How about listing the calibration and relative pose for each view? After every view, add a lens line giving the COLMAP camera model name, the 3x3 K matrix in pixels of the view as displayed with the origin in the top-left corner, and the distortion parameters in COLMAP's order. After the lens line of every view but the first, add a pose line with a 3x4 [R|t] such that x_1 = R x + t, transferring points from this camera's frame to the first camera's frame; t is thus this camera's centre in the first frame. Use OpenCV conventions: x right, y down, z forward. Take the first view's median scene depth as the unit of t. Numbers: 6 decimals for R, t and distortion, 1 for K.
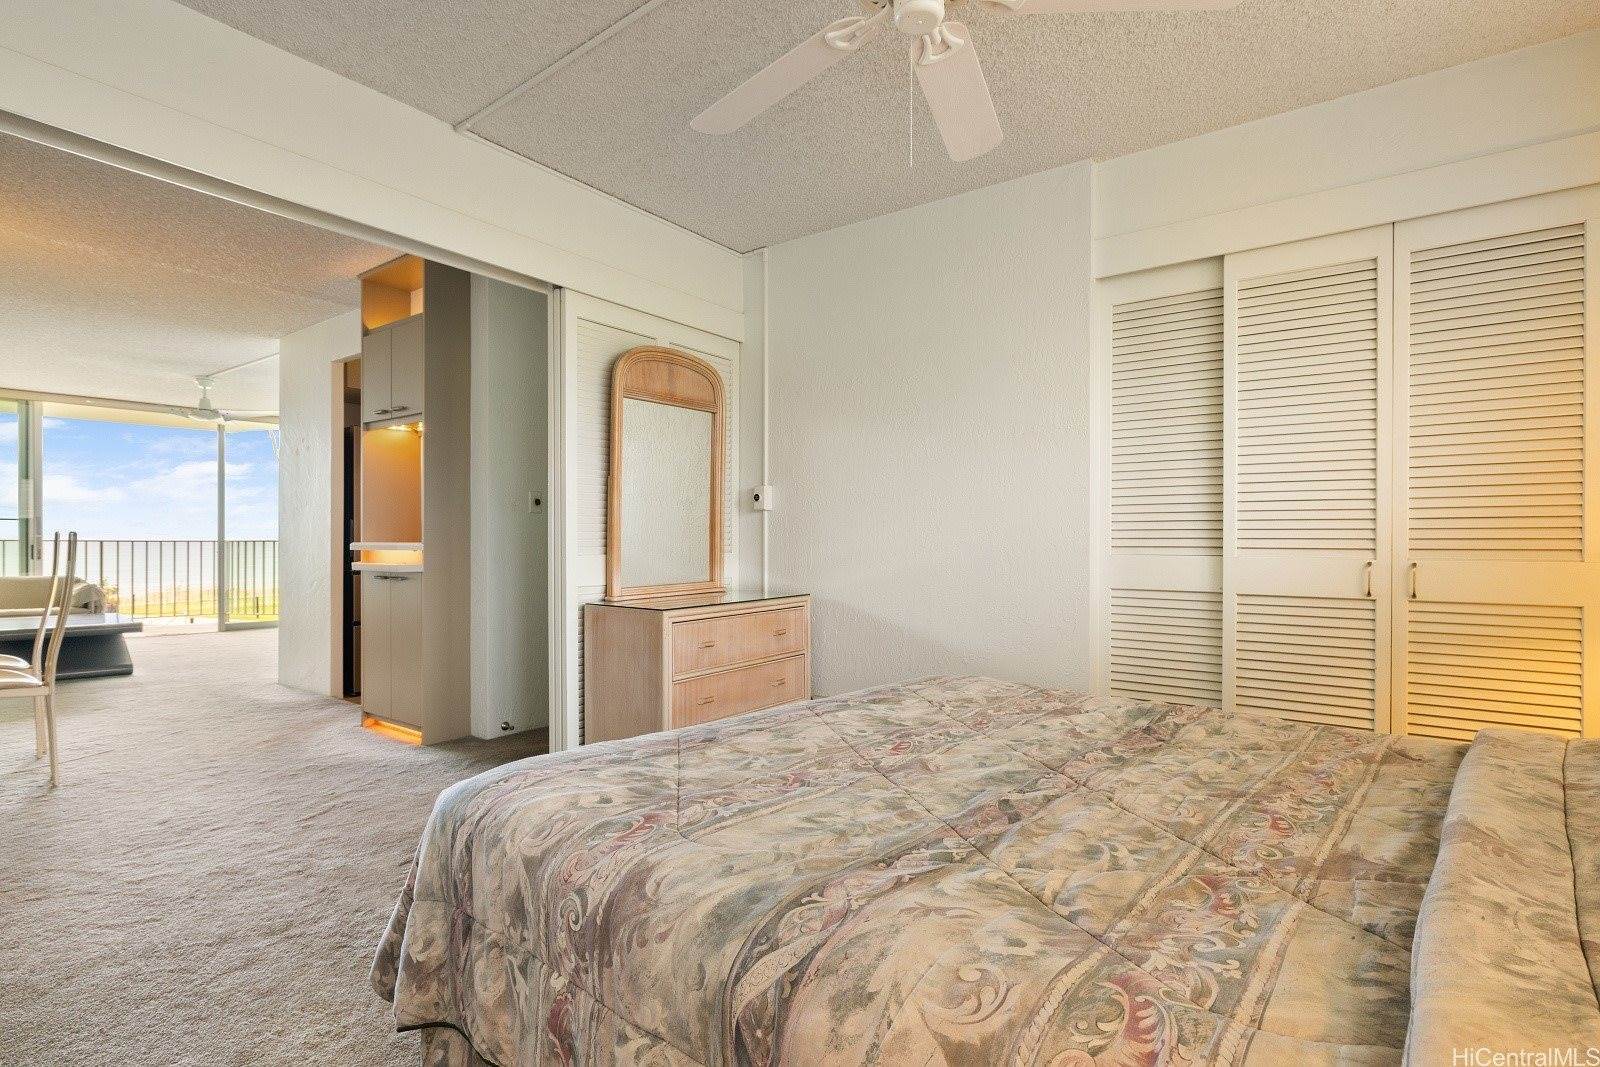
lens RADIAL K [[804.3, 0, 782.4], [0, 804.3, 532.0], [0, 0, 1]] dist [0.005751, 0.001325]
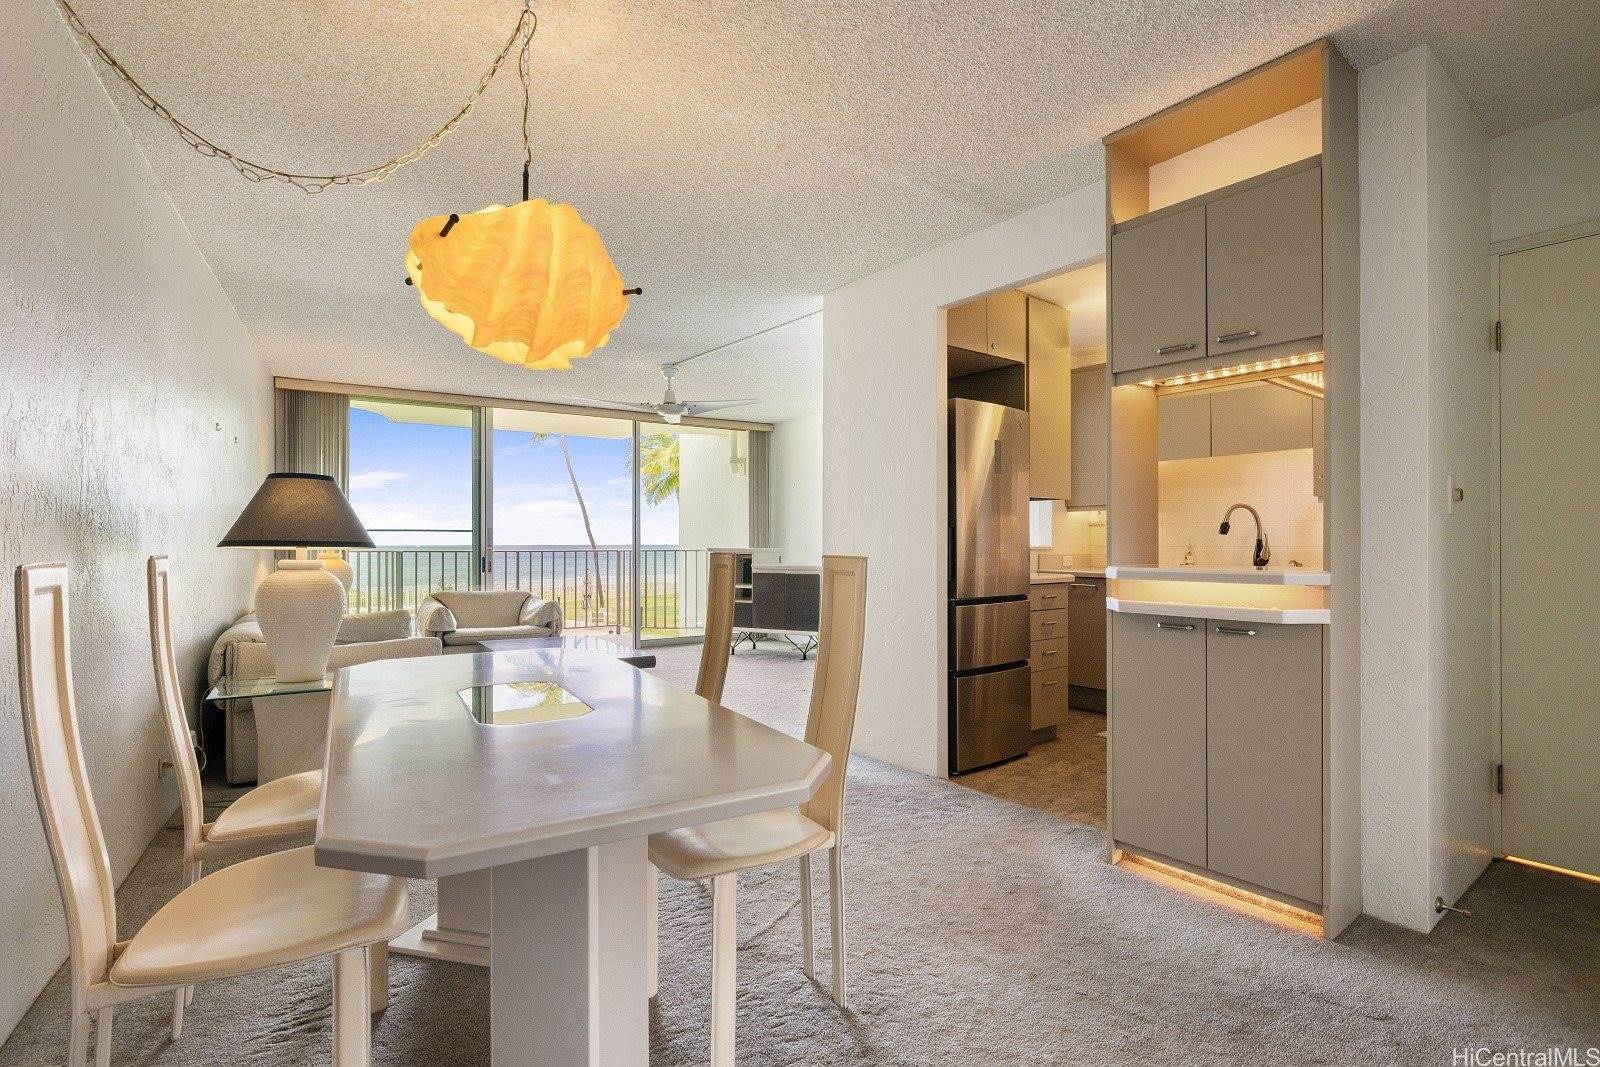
lens RADIAL K [[757.2, 0, 808.0], [0, 757.2, 542.0], [0, 0, 1]] dist [0.000275, 0.000697]
pose [[0.972328, -0.003255, -0.233597, -0.340983], [0.005094, 0.999961, 0.007270, -0.006577], [0.233564, -0.008259, 0.972306, 0.211641]]
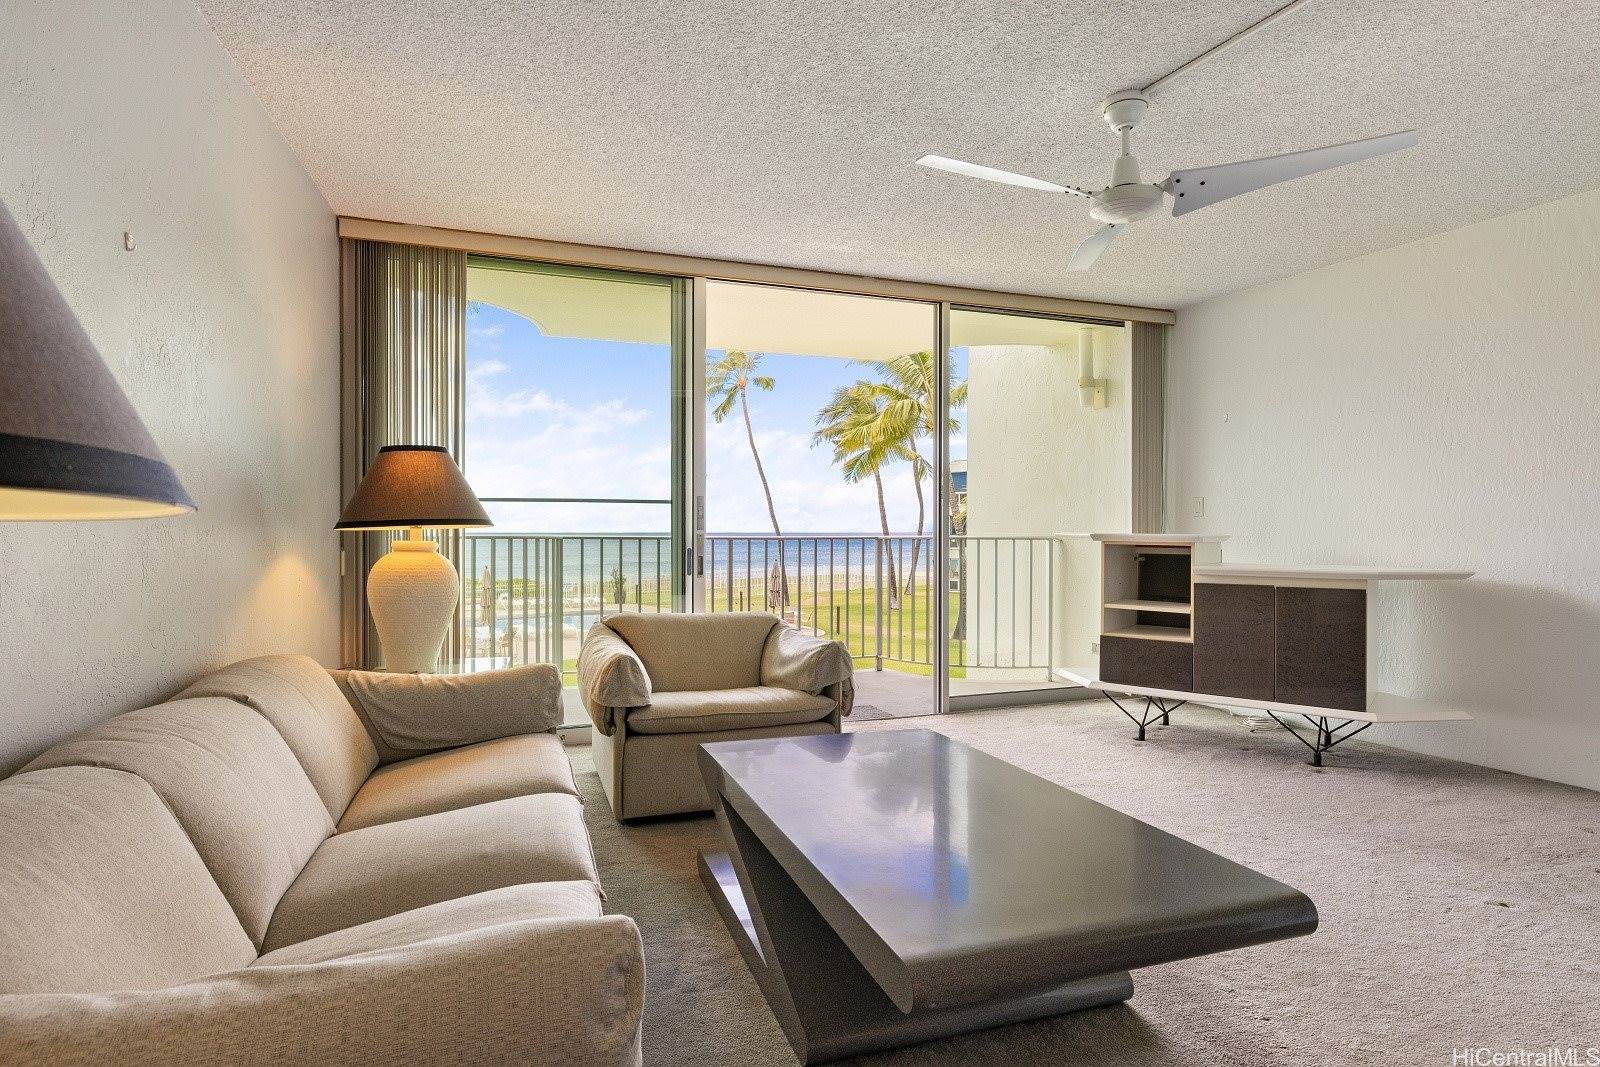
lens RADIAL K [[861.9, 0, 812.5], [0, 861.9, 526.7], [0, 0, 1]] dist [0.003832, -0.001024]
pose [[0.897208, -0.004179, -0.441589, -0.604995], [0.005590, 0.999983, 0.001894, 0.000723], [0.441574, -0.004168, 0.897215, 0.524997]]
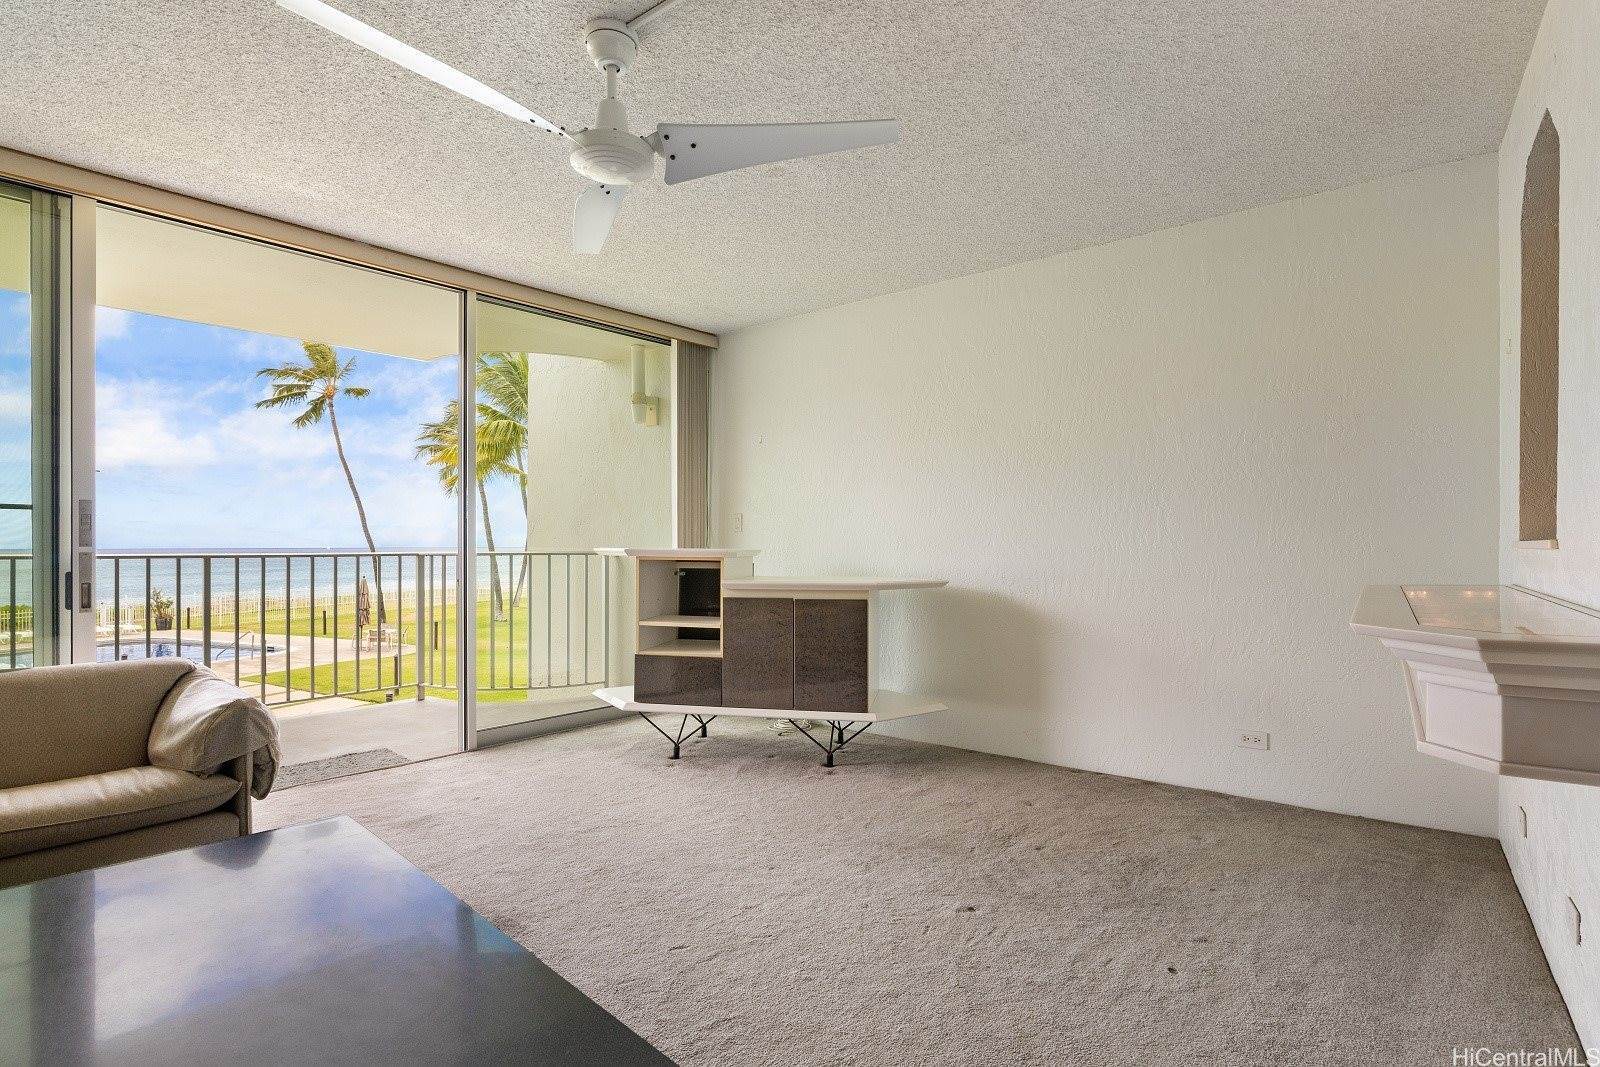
lens RADIAL K [[757.2, 0, 803.6], [0, 757.2, 539.6], [0, 0, 1]] dist [0.000275, 0.000697]
pose [[0.999967, -0.005864, 0.005616, -0.581138], [0.005857, 0.999982, 0.001314, 0.001644], [-0.005624, -0.001281, 0.999983, 0.639591]]
